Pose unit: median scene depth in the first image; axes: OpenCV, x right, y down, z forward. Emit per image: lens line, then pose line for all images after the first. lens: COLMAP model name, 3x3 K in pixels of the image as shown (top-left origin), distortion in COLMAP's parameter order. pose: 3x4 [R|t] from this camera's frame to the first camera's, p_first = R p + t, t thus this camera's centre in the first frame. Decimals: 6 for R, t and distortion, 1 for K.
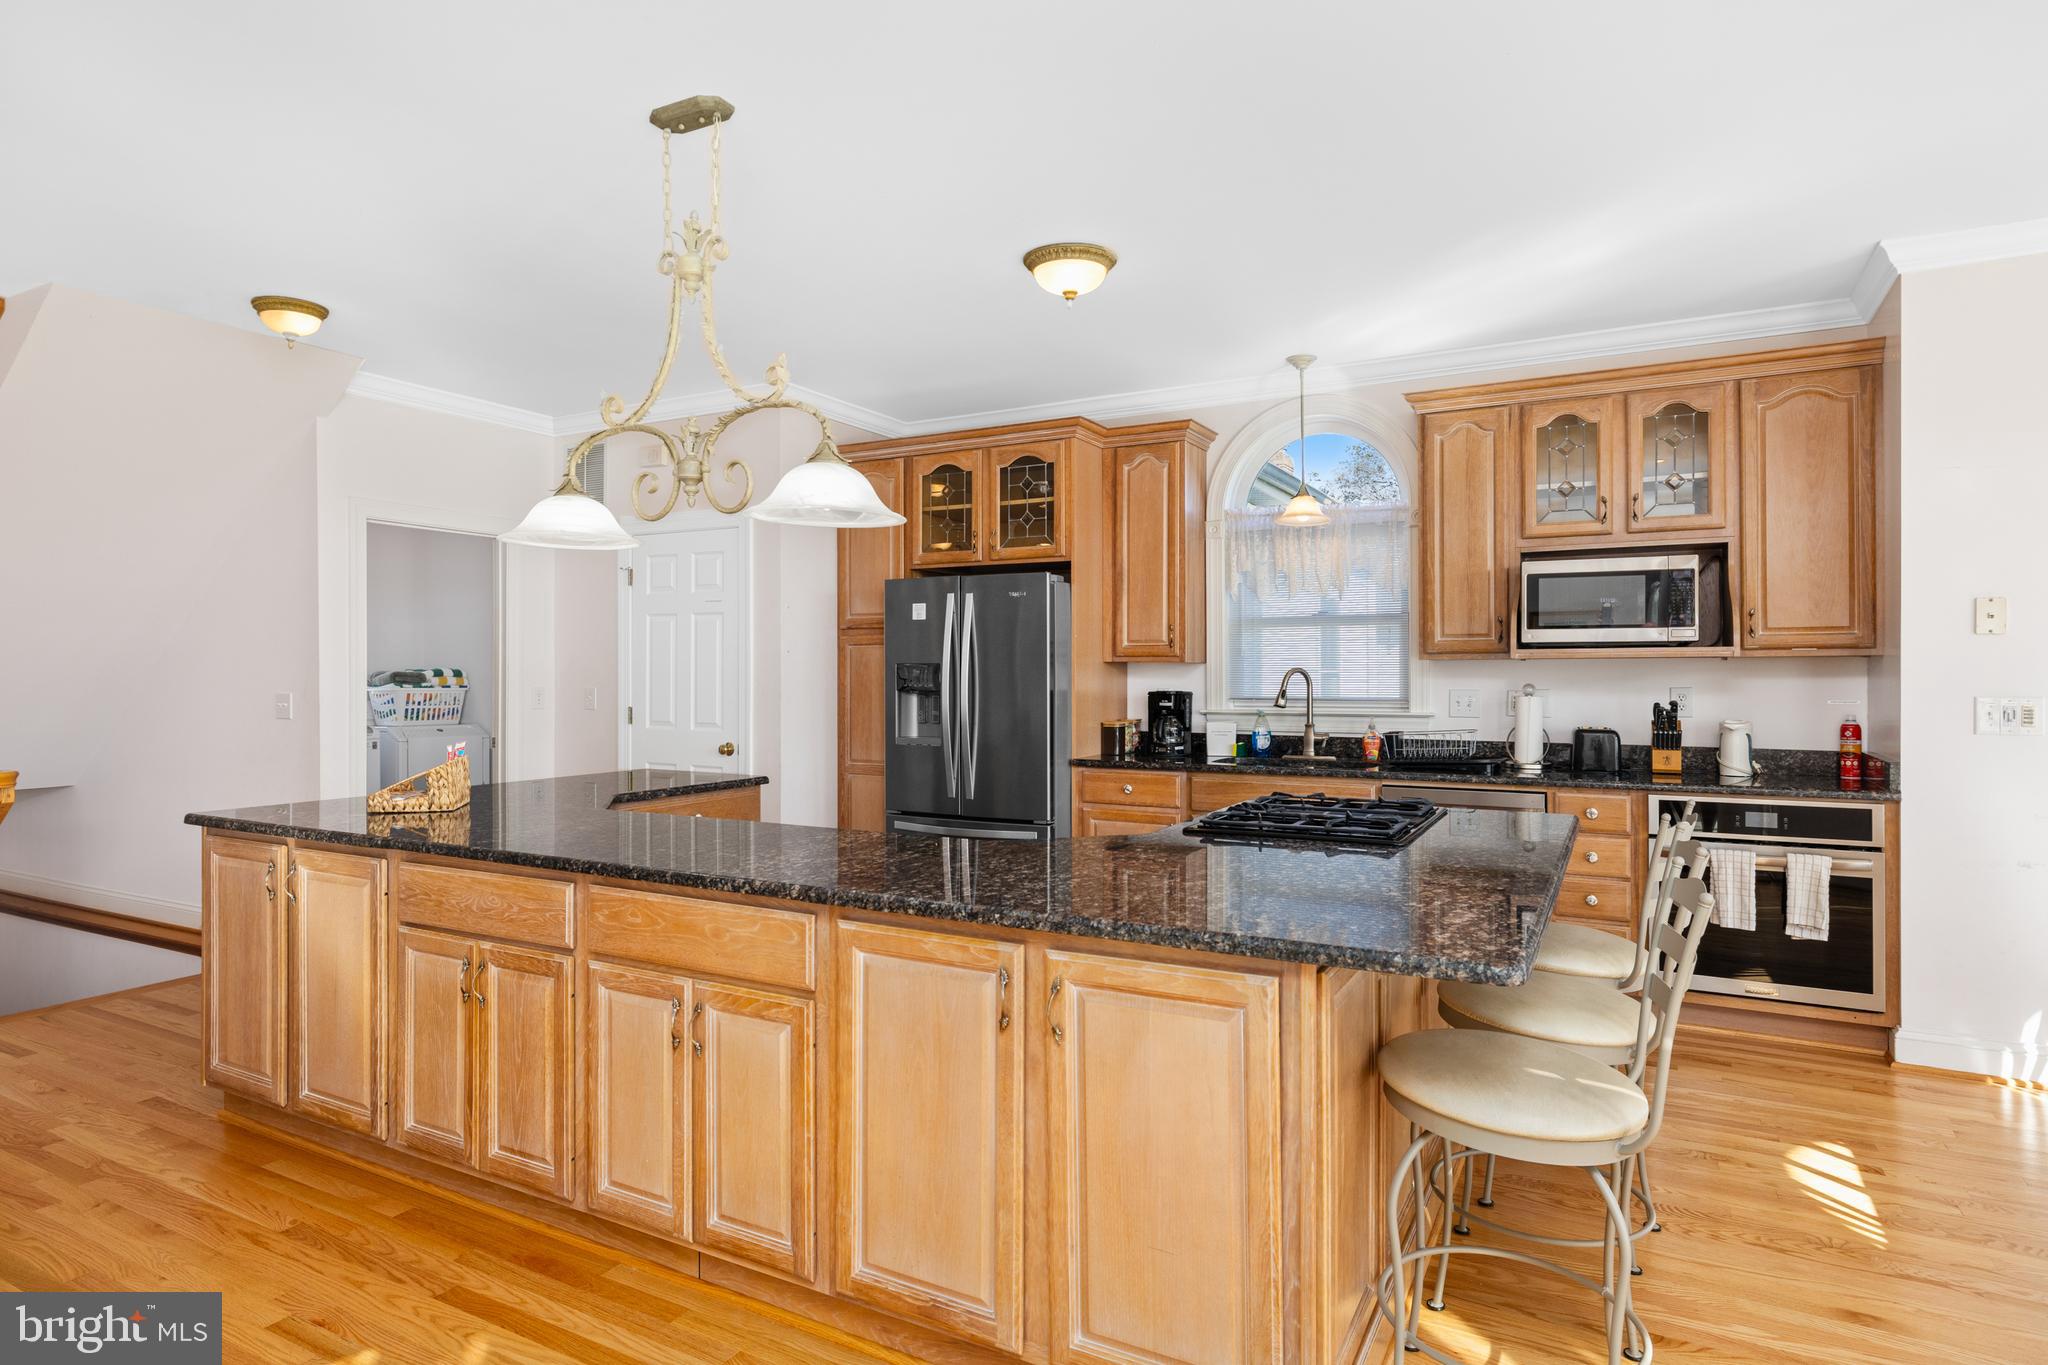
lens RADIAL K [[1088.0, 0, 1026.3], [0, 1088.0, 684.8], [0, 0, 1]] dist [0.002928, 0.001018]
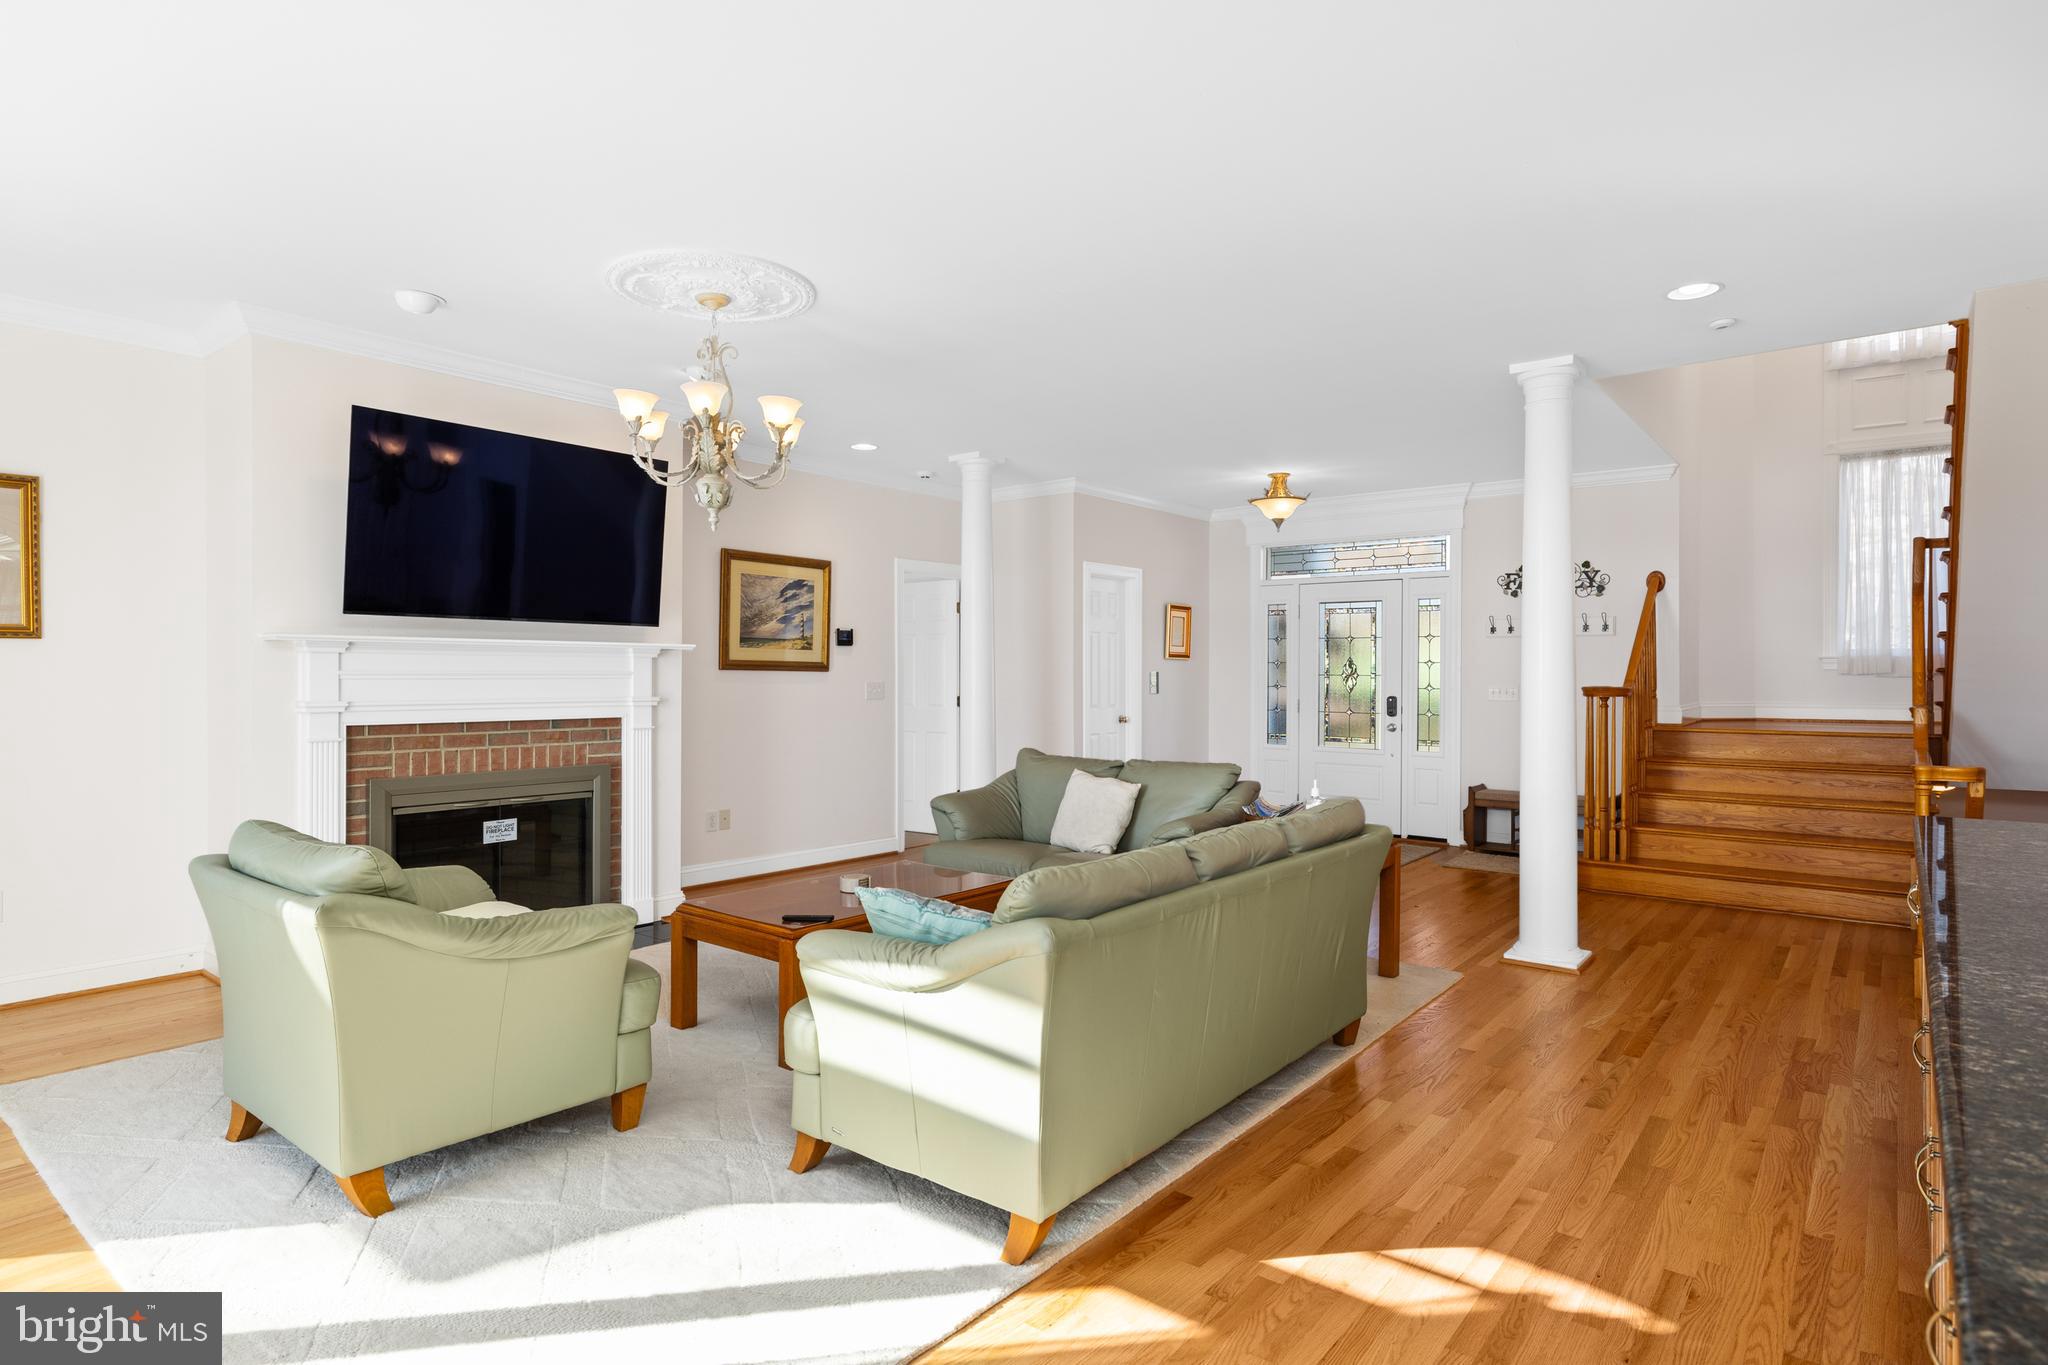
lens RADIAL K [[1088.0, 0, 1024.4], [0, 1088.0, 676.0], [0, 0, 1]] dist [0.002928, 0.001018]
pose [[-0.188227, -0.002116, -0.982123, 0.203267], [-0.007834, 0.999969, -0.000653, -0.000475], [0.982094, 0.007571, -0.188237, 0.230271]]
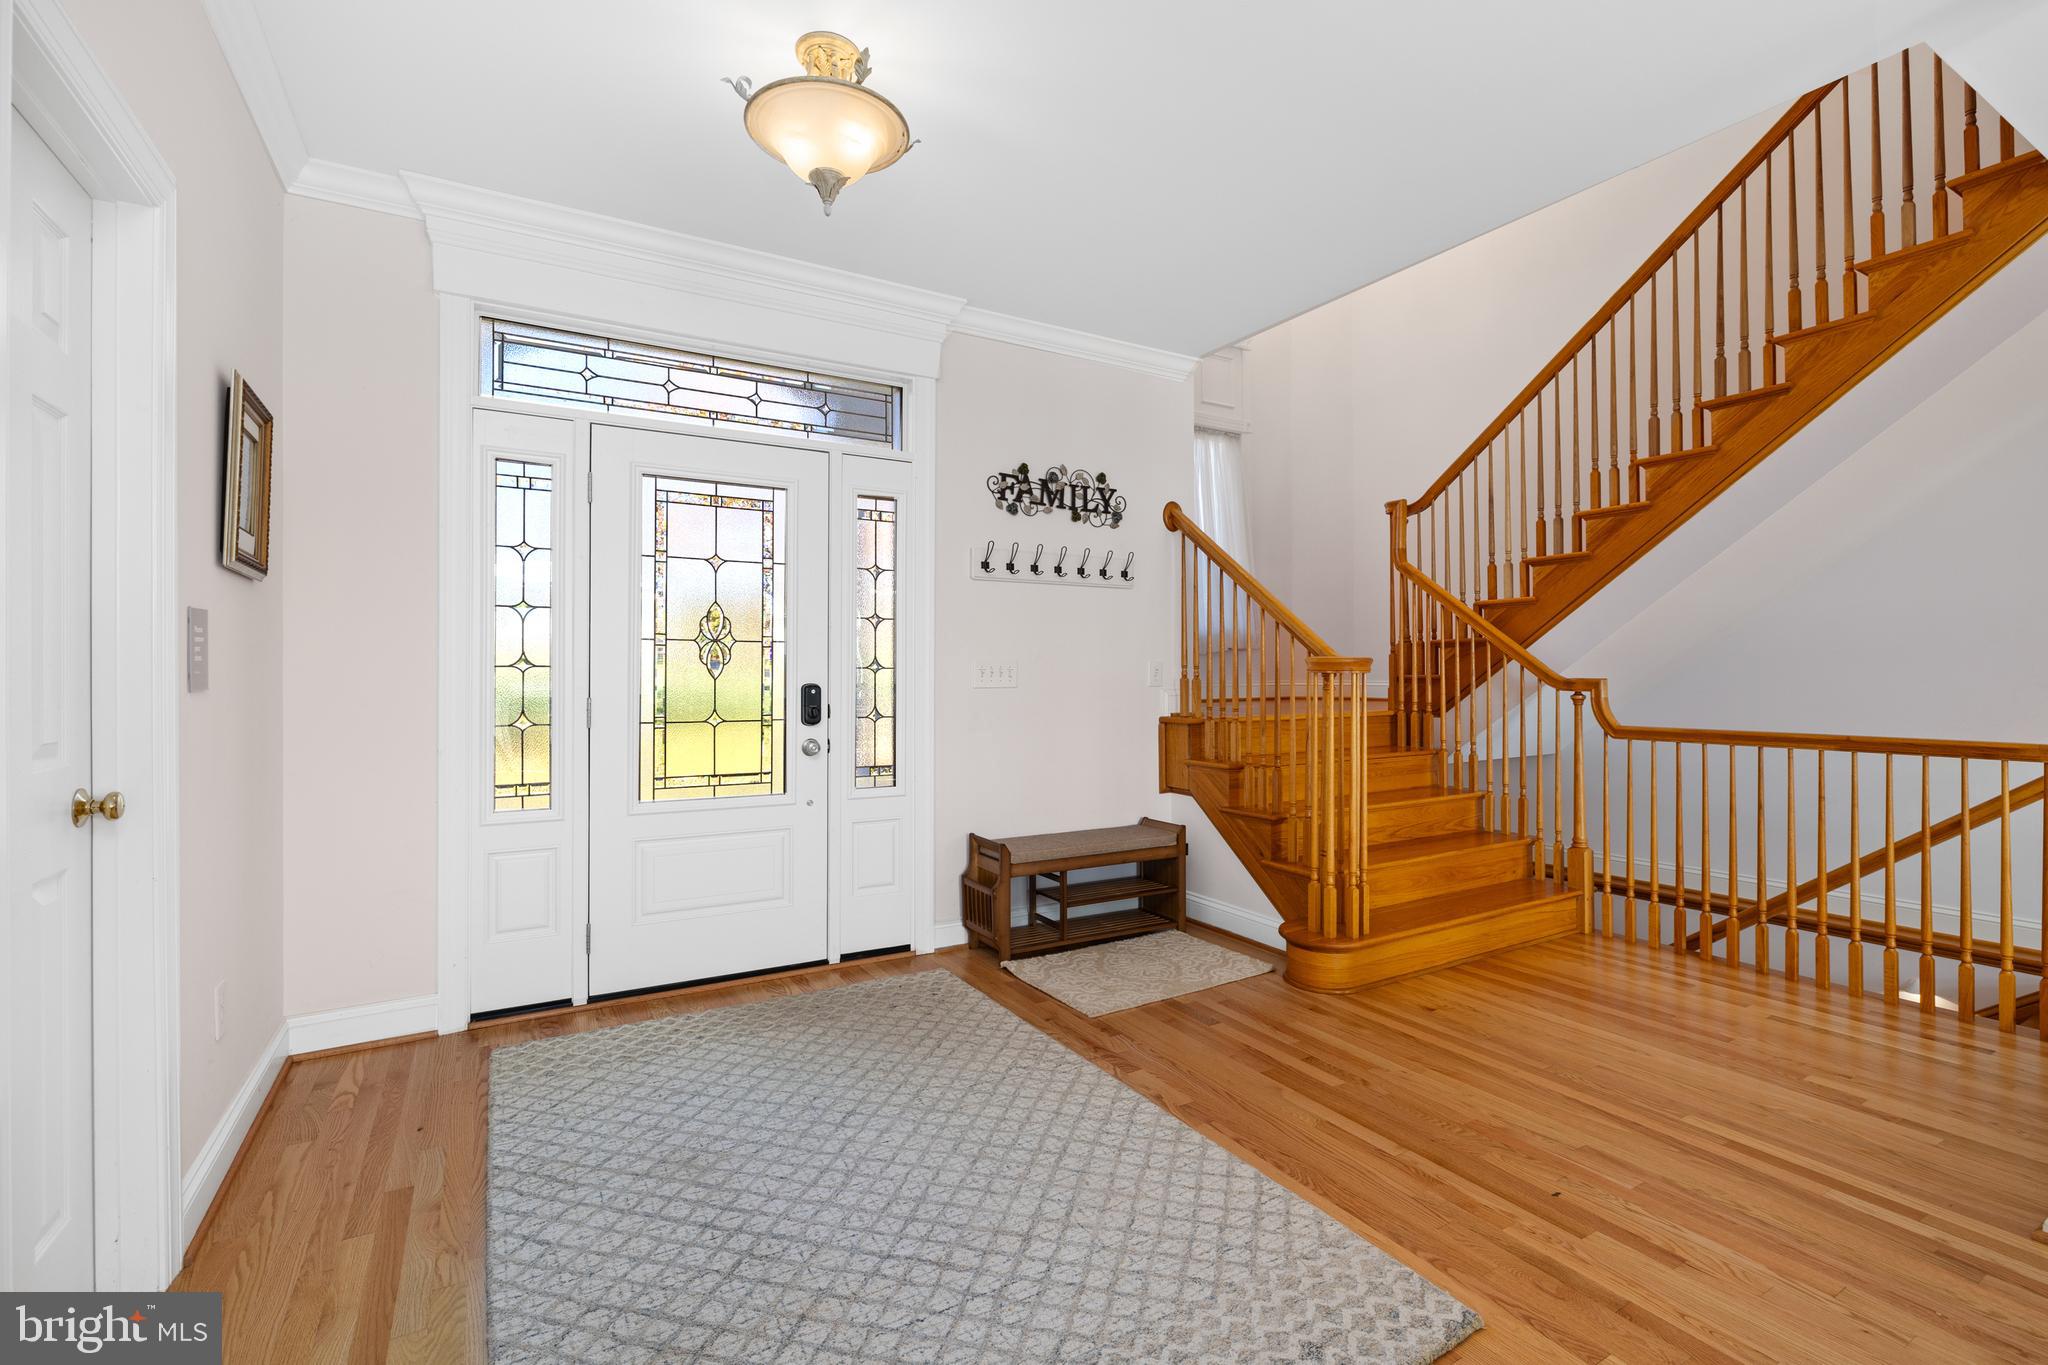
lens RADIAL K [[901.6, 0, 1022.6], [0, 901.6, 676.6], [0, 0, 1]] dist [0.000533, 0.000004]
pose [[0.854249, -0.006265, -0.519826, -0.973643], [0.005005, 0.999980, -0.003826, 0.021562], [0.519840, 0.000667, 0.854263, -0.018665]]
